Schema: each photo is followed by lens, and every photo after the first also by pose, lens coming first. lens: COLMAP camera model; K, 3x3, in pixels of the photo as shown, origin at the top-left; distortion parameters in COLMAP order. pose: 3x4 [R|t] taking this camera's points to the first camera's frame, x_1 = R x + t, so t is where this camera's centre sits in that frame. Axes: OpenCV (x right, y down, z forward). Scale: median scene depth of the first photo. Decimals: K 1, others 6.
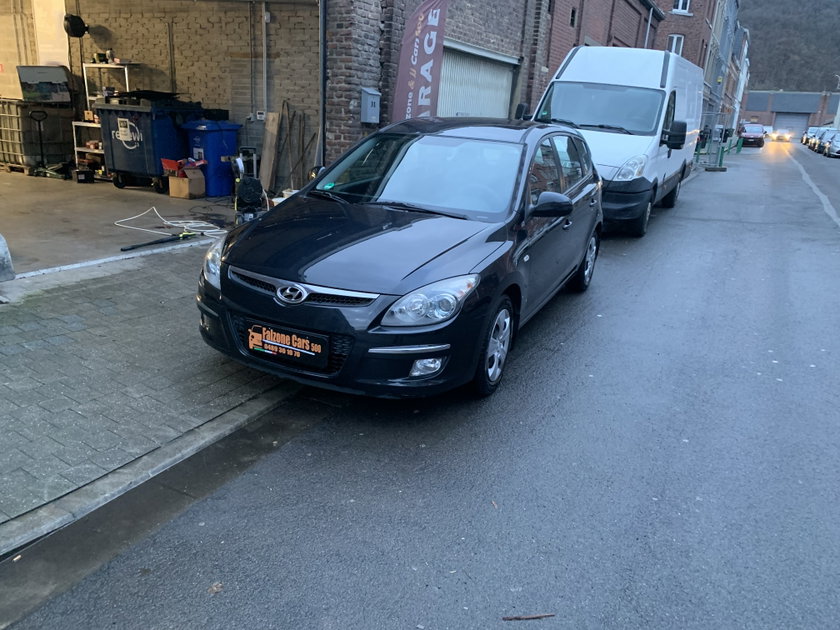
lens RADIAL K [[641.0, 0, 415.2], [0, 641.0, 303.2], [0, 0, 1]] dist [0.036083, -0.036890]
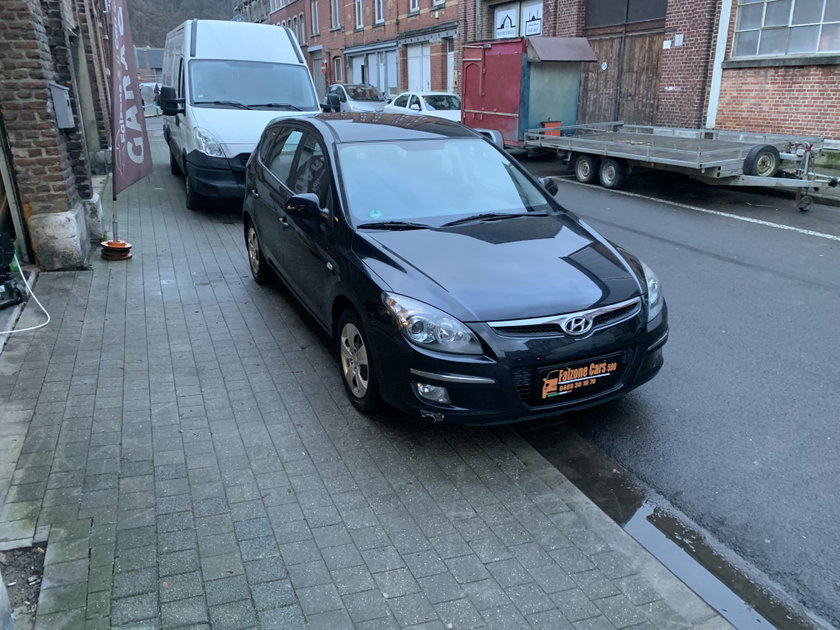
lens RADIAL K [[641.0, 0, 415.2], [0, 641.0, 303.2], [0, 0, 1]] dist [0.036083, -0.036890]
pose [[0.636339, -0.304879, 0.708606, -0.991106], [0.261922, 0.949407, 0.173274, -0.268982], [-0.725582, 0.075339, 0.683999, 0.498146]]
